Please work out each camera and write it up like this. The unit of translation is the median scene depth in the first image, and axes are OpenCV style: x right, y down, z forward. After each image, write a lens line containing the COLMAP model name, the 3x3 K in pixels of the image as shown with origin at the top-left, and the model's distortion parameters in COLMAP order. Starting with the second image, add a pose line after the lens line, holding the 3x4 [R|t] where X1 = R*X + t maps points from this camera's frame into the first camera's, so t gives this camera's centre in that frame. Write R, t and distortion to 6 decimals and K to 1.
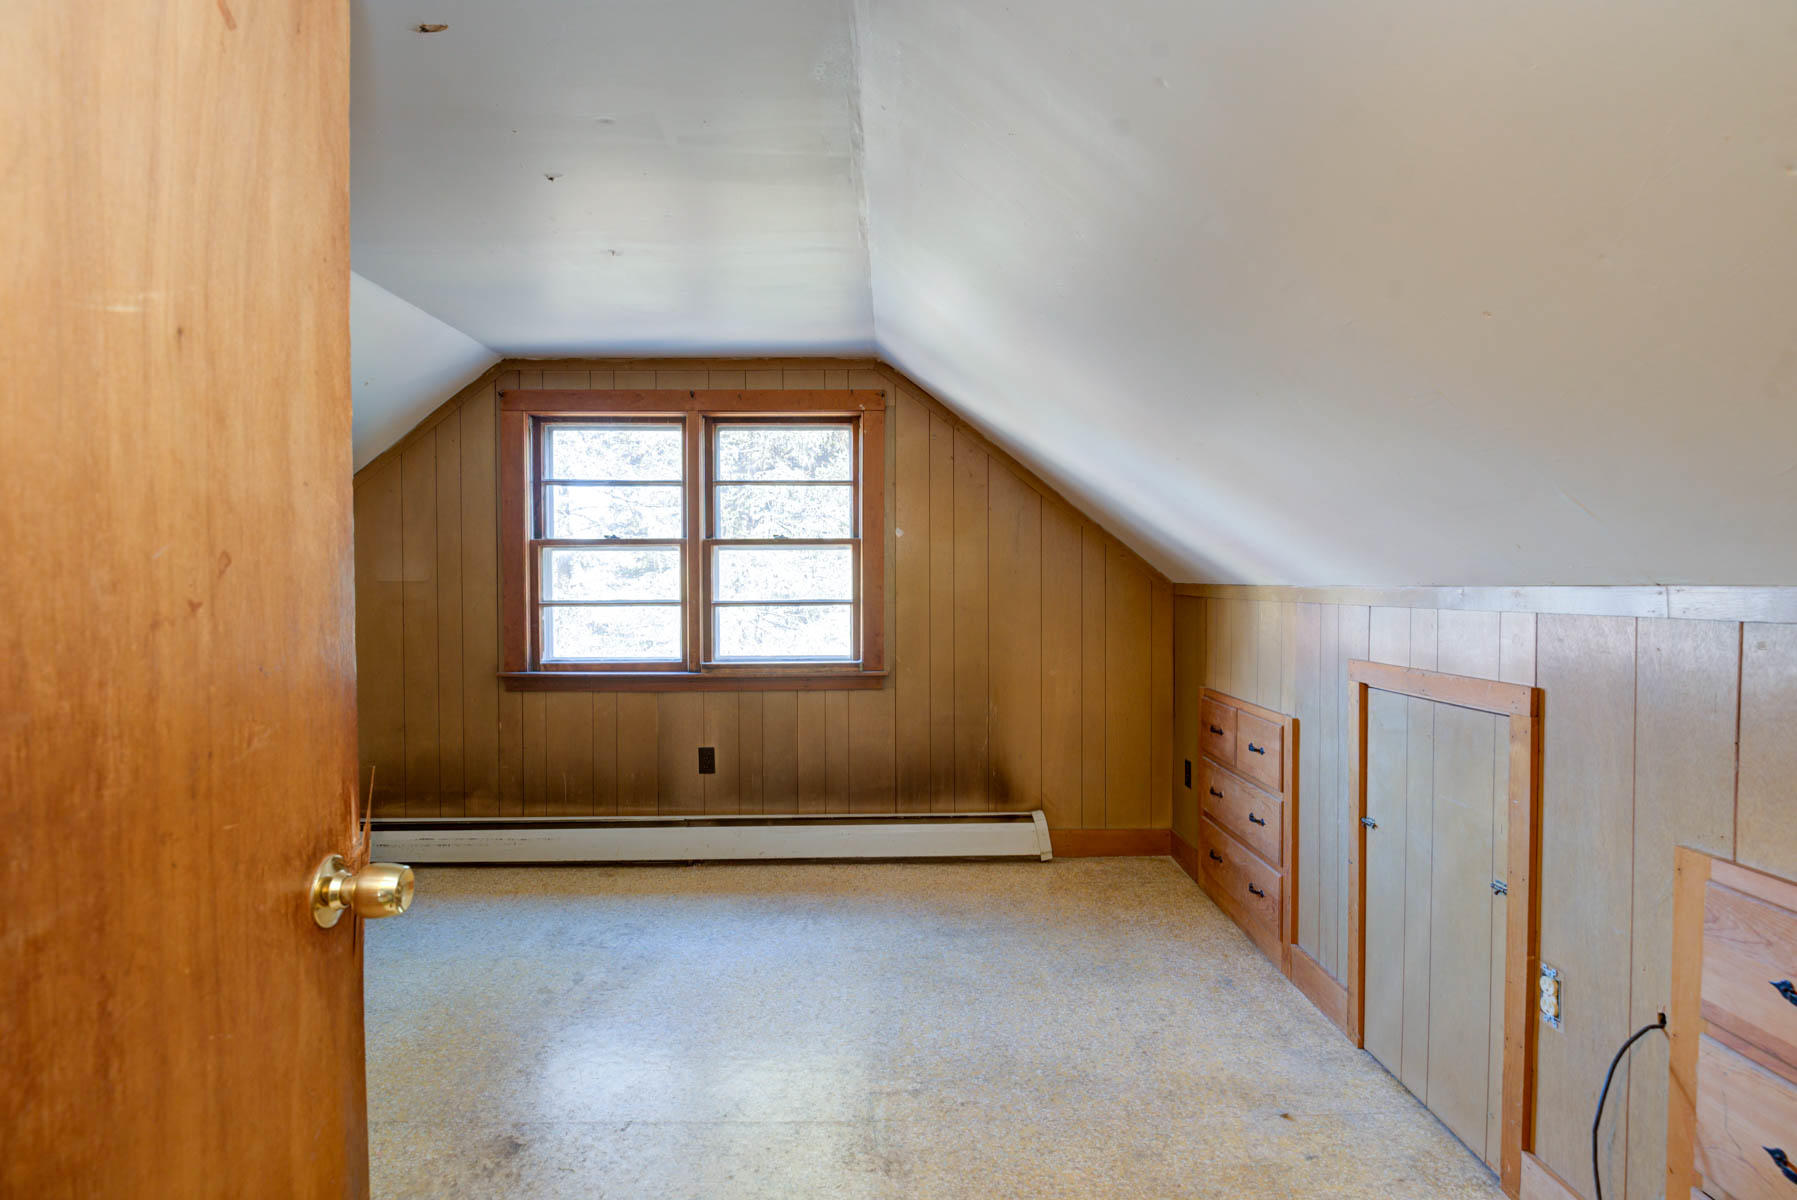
lens RADIAL K [[871.3, 0, 907.8], [0, 871.3, 602.4], [0, 0, 1]] dist [-0.021268, 0.000191]
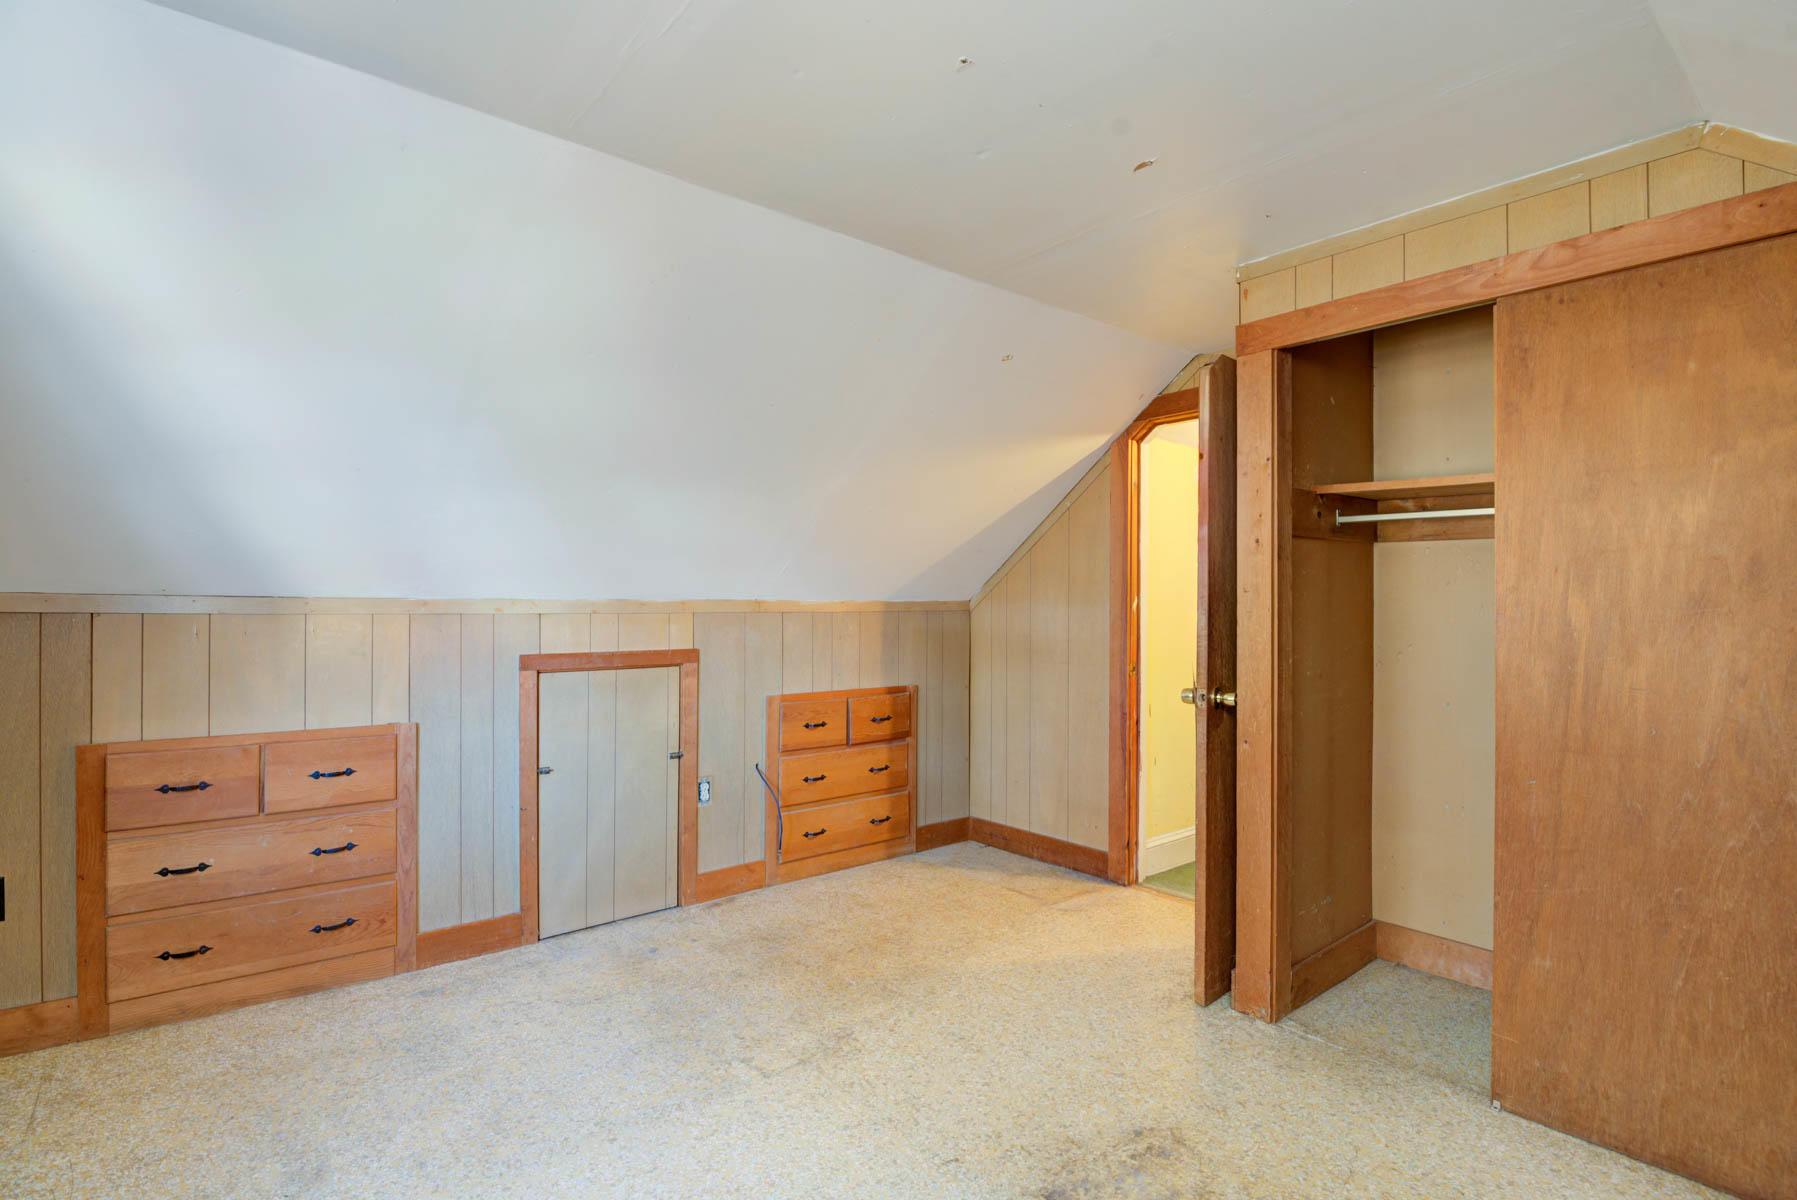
lens RADIAL K [[871.3, 0, 907.8], [0, 871.3, 602.4], [0, 0, 1]] dist [-0.021268, 0.000191]
pose [[-0.629797, -0.000103, 0.776760, -0.933326], [0.011859, 0.999882, 0.009748, -0.020650], [-0.776669, 0.015351, -0.629722, 1.462893]]
